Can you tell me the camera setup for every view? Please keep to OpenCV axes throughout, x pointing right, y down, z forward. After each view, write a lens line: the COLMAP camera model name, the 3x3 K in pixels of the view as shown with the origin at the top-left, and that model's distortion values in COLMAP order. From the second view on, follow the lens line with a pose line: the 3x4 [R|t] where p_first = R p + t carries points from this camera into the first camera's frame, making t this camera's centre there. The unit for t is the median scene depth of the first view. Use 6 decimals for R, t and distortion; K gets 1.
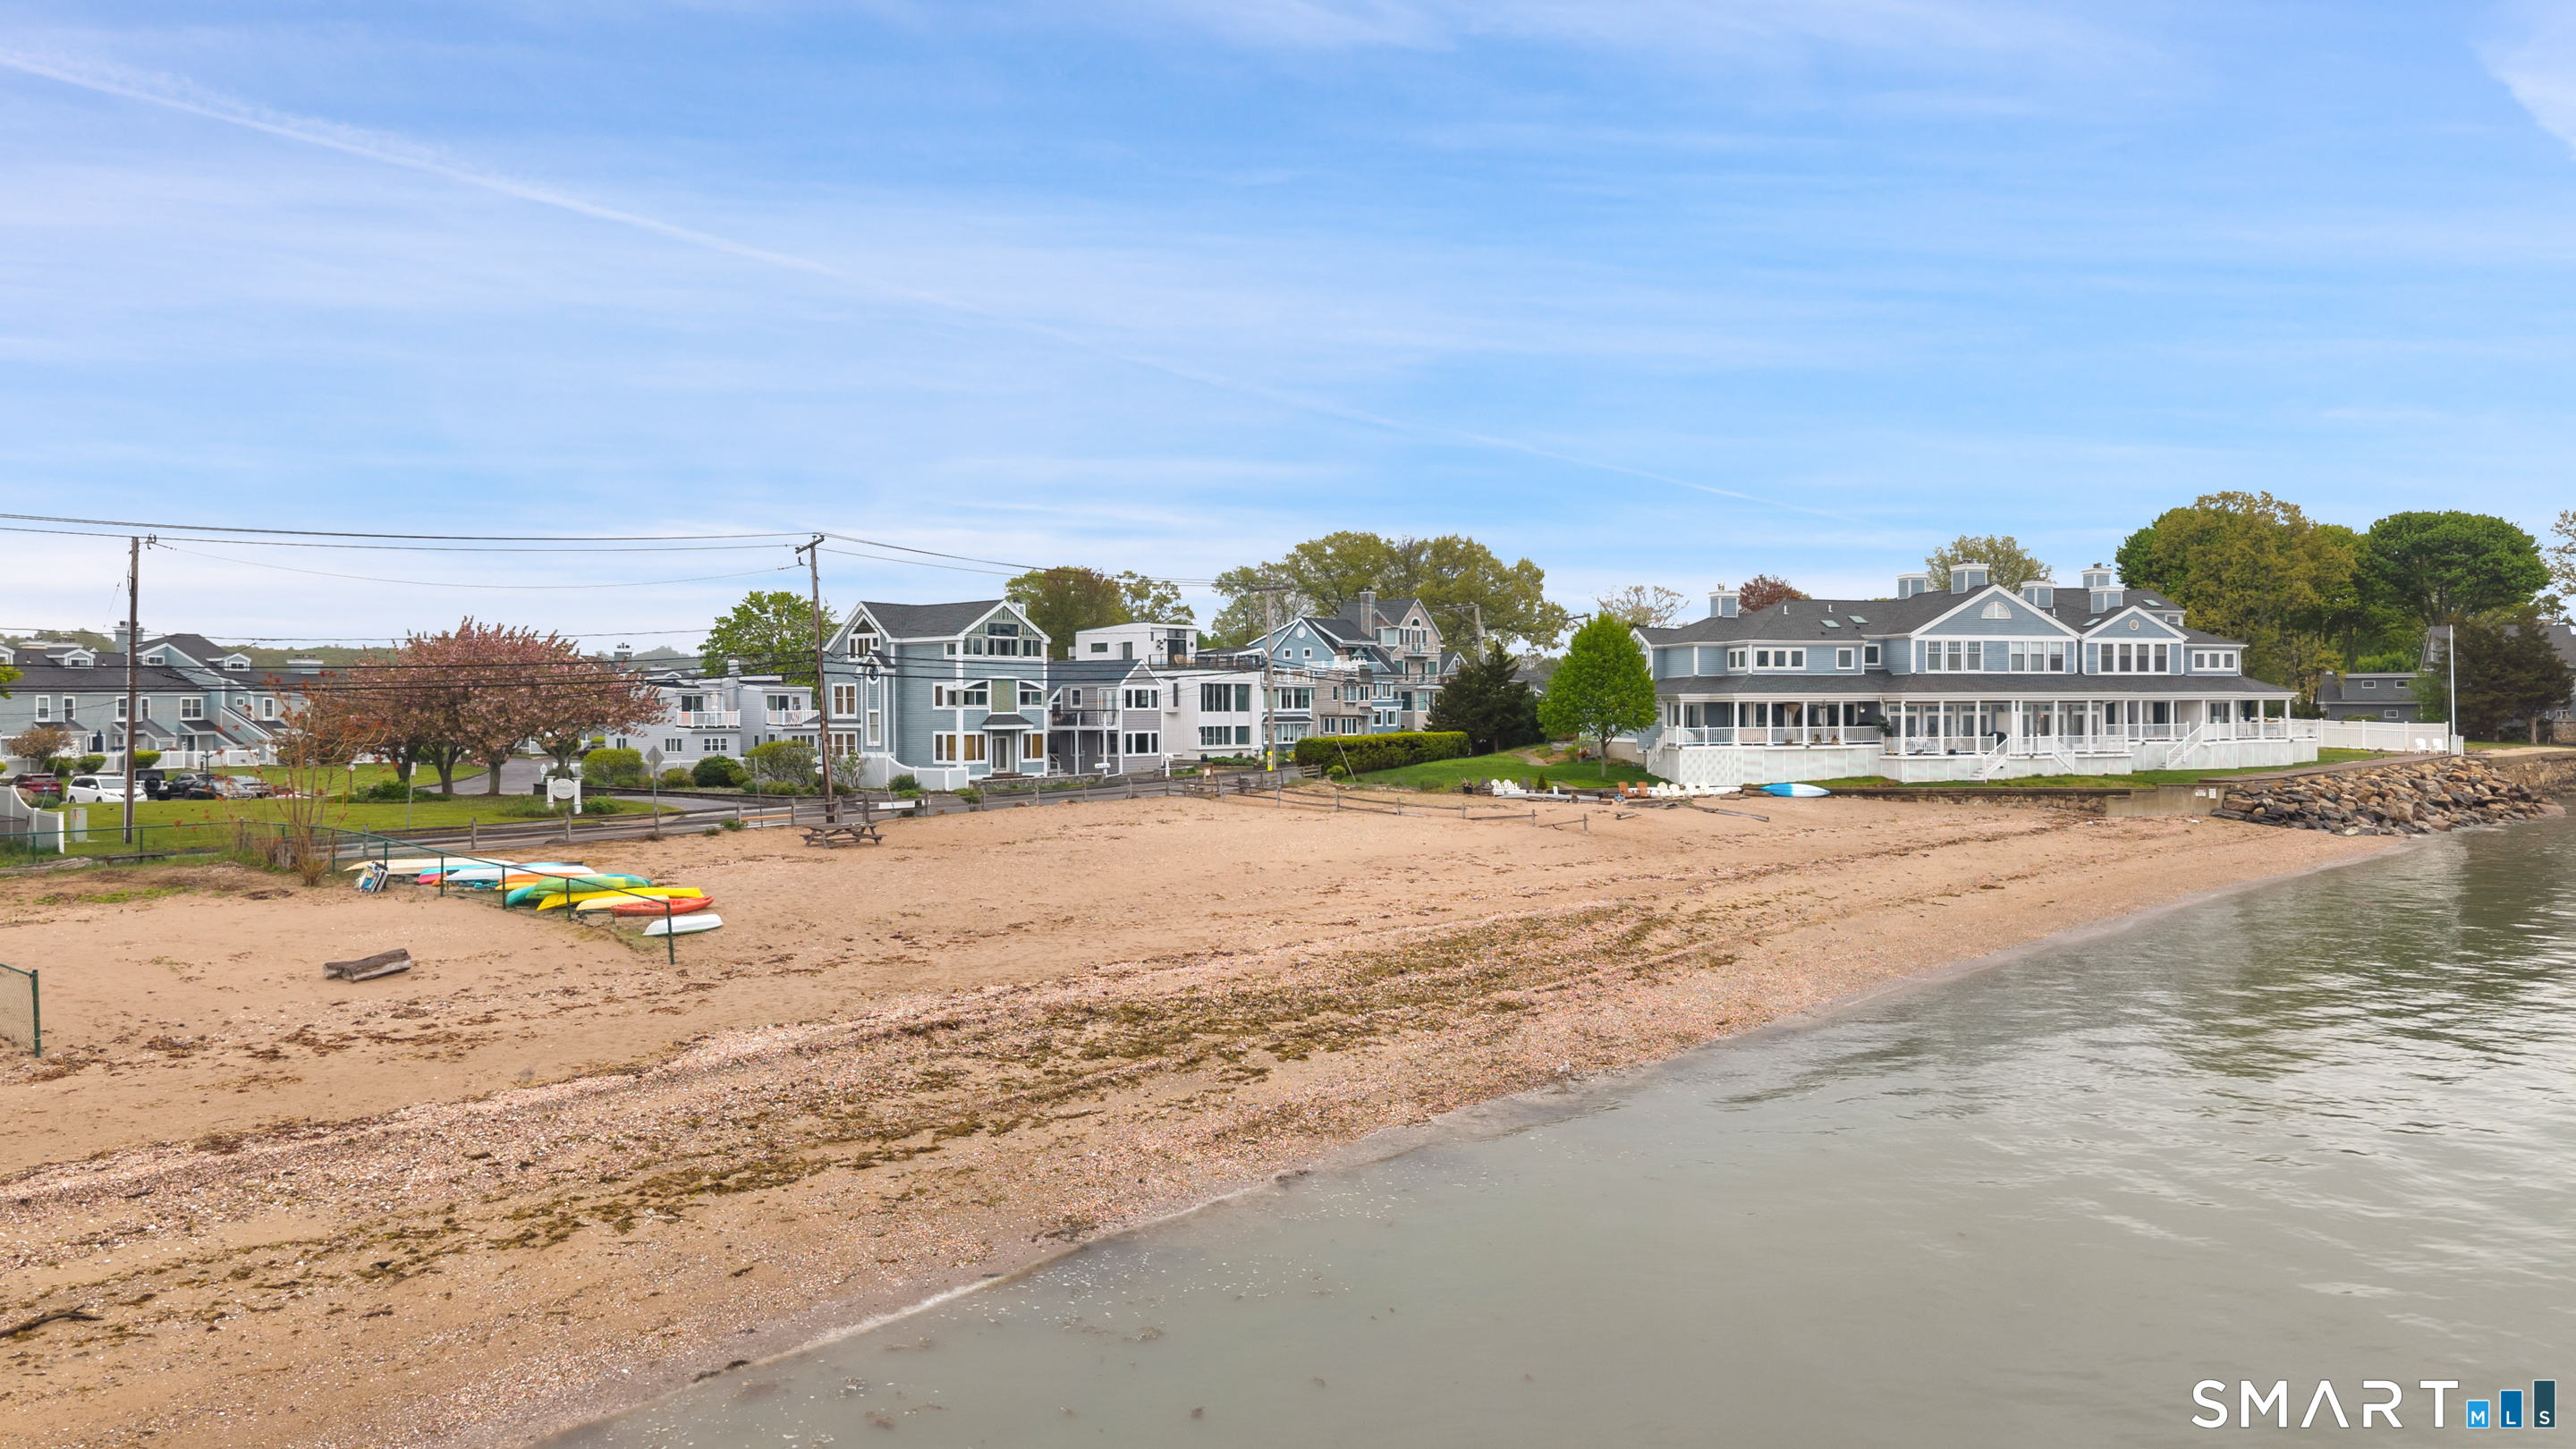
lens RADIAL K [[1701.4, 0, 1320.5], [0, 1701.4, 727.5], [0, 0, 1]] dist [-0.004828, -0.002735]
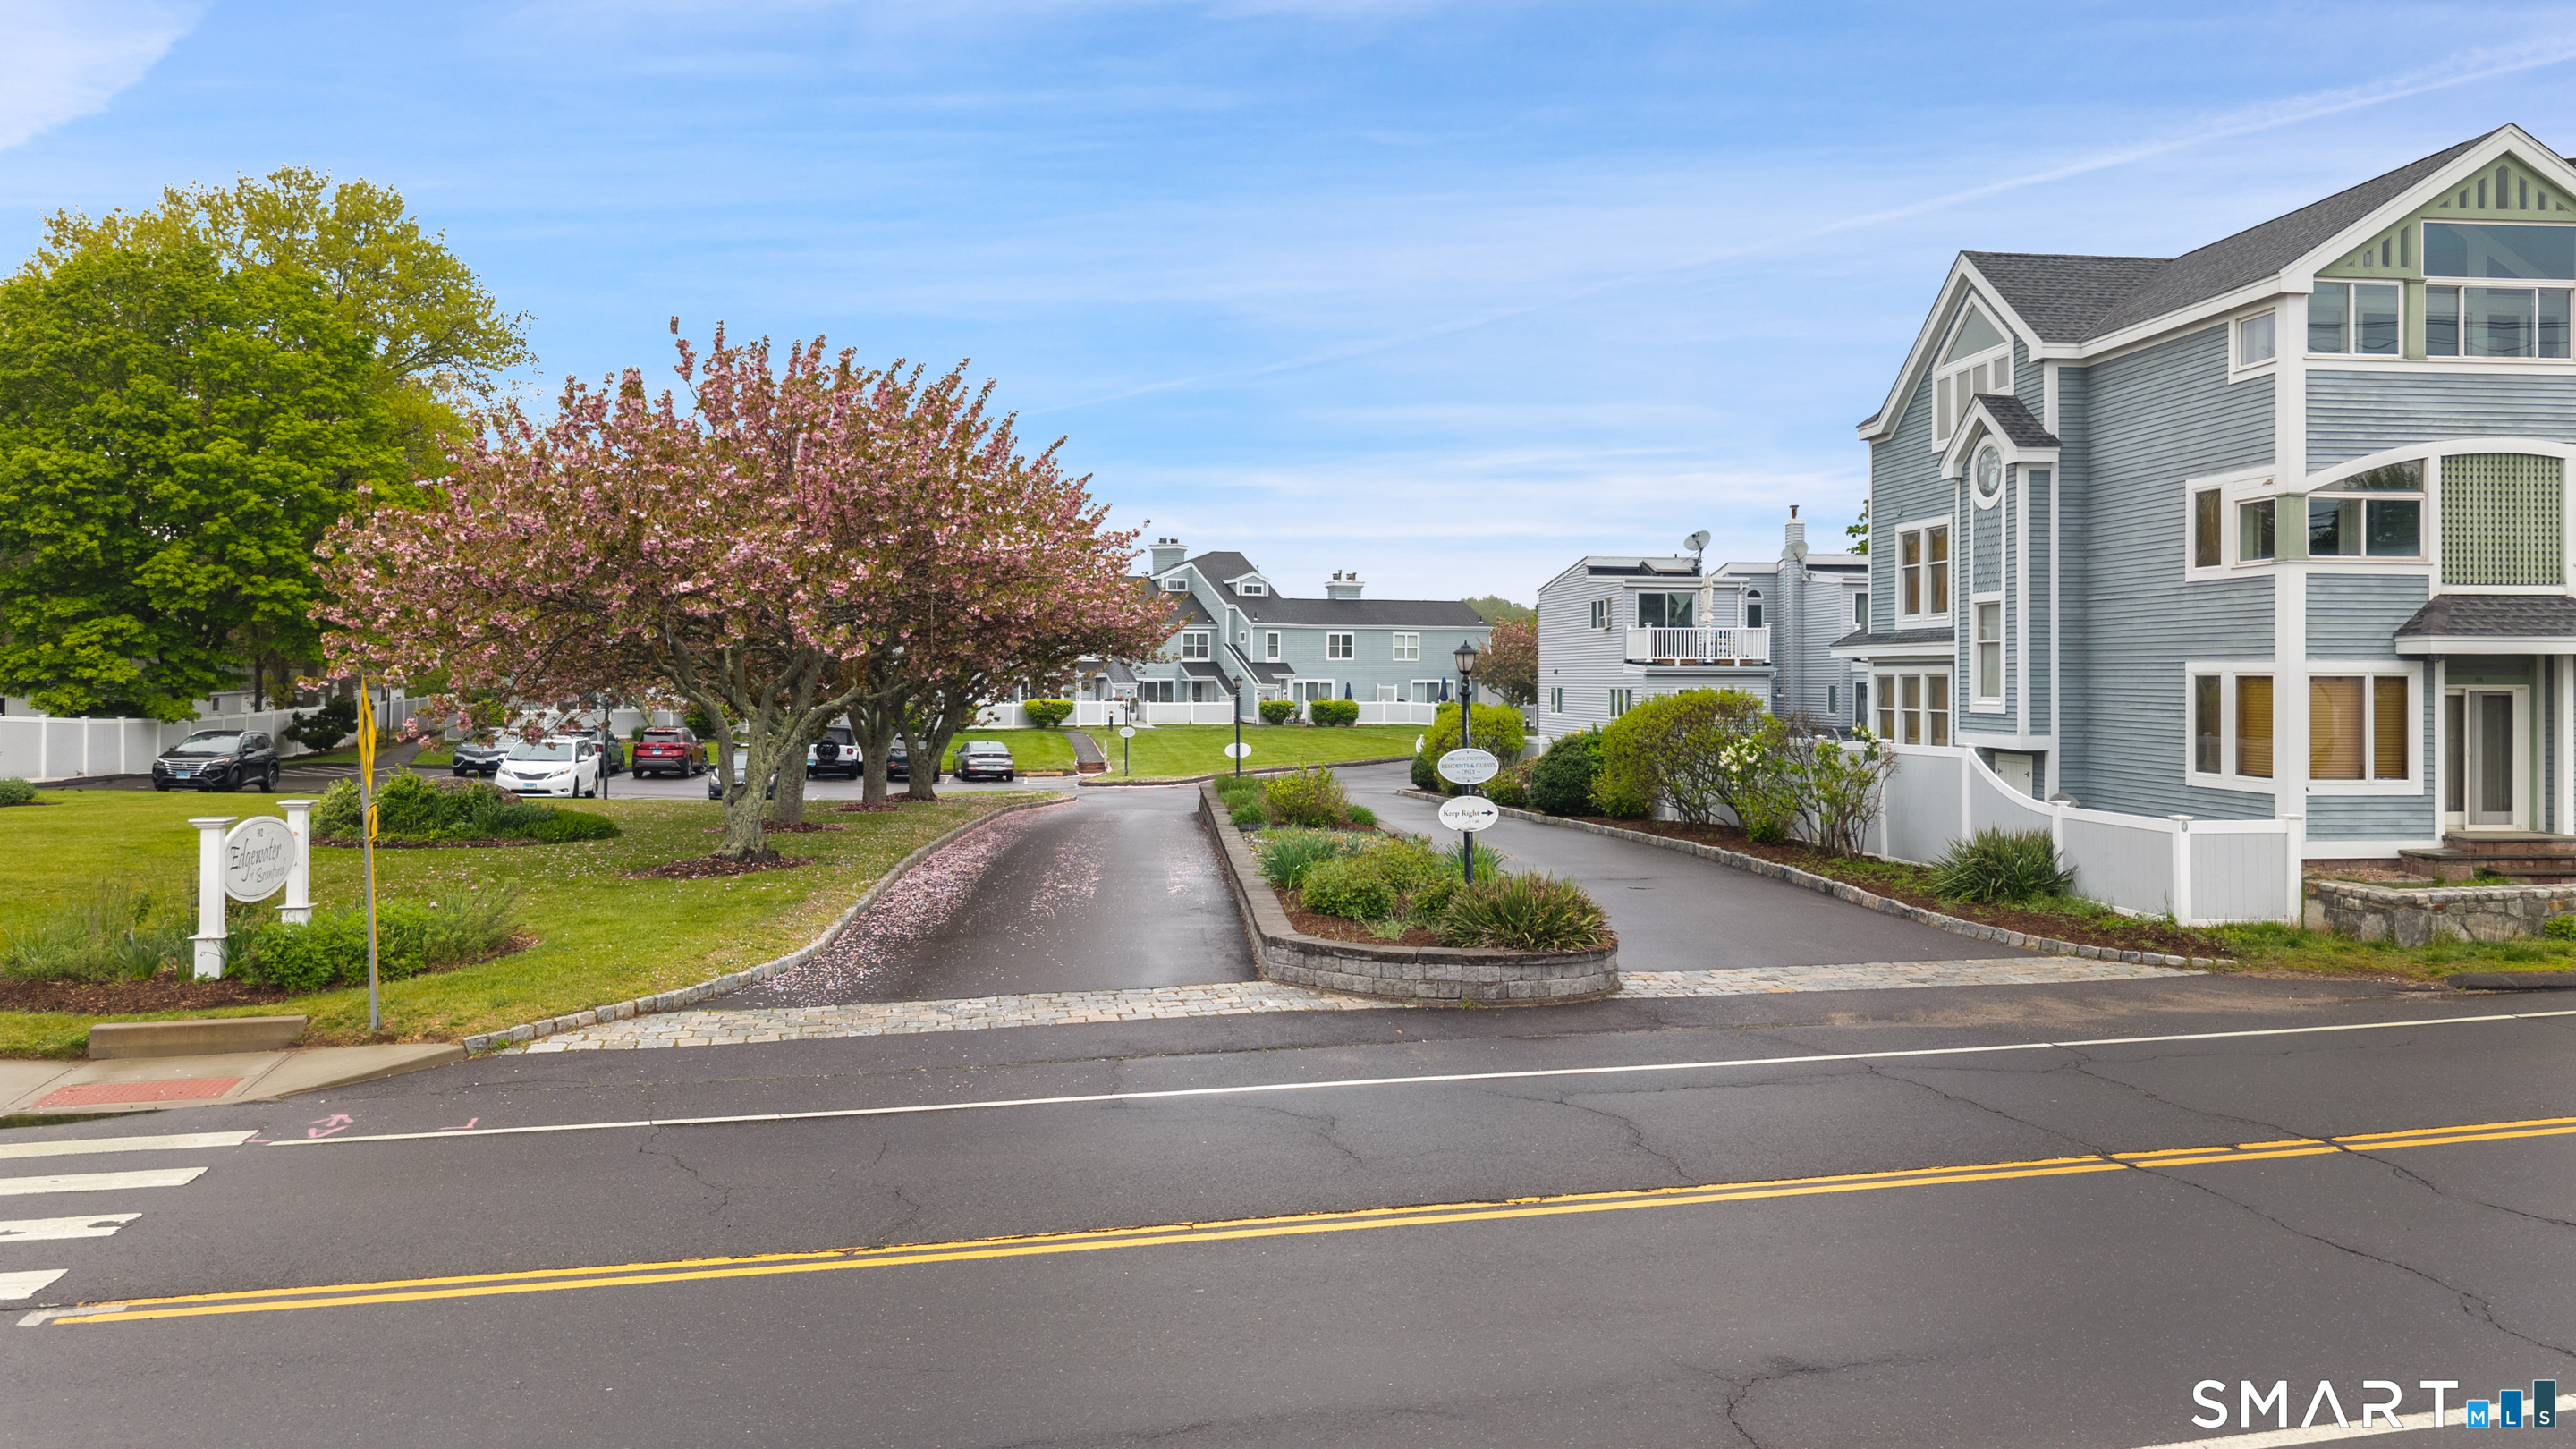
lens RADIAL K [[1747.4, 0, 1293.1], [0, 1747.4, 696.4], [0, 0, 1]] dist [-0.005134, -0.003013]
pose [[0.698945, 0.008401, -0.715126, -0.127123], [-0.003085, 0.999957, 0.008731, 0.005408], [0.715168, -0.003897, 0.698941, 0.693388]]
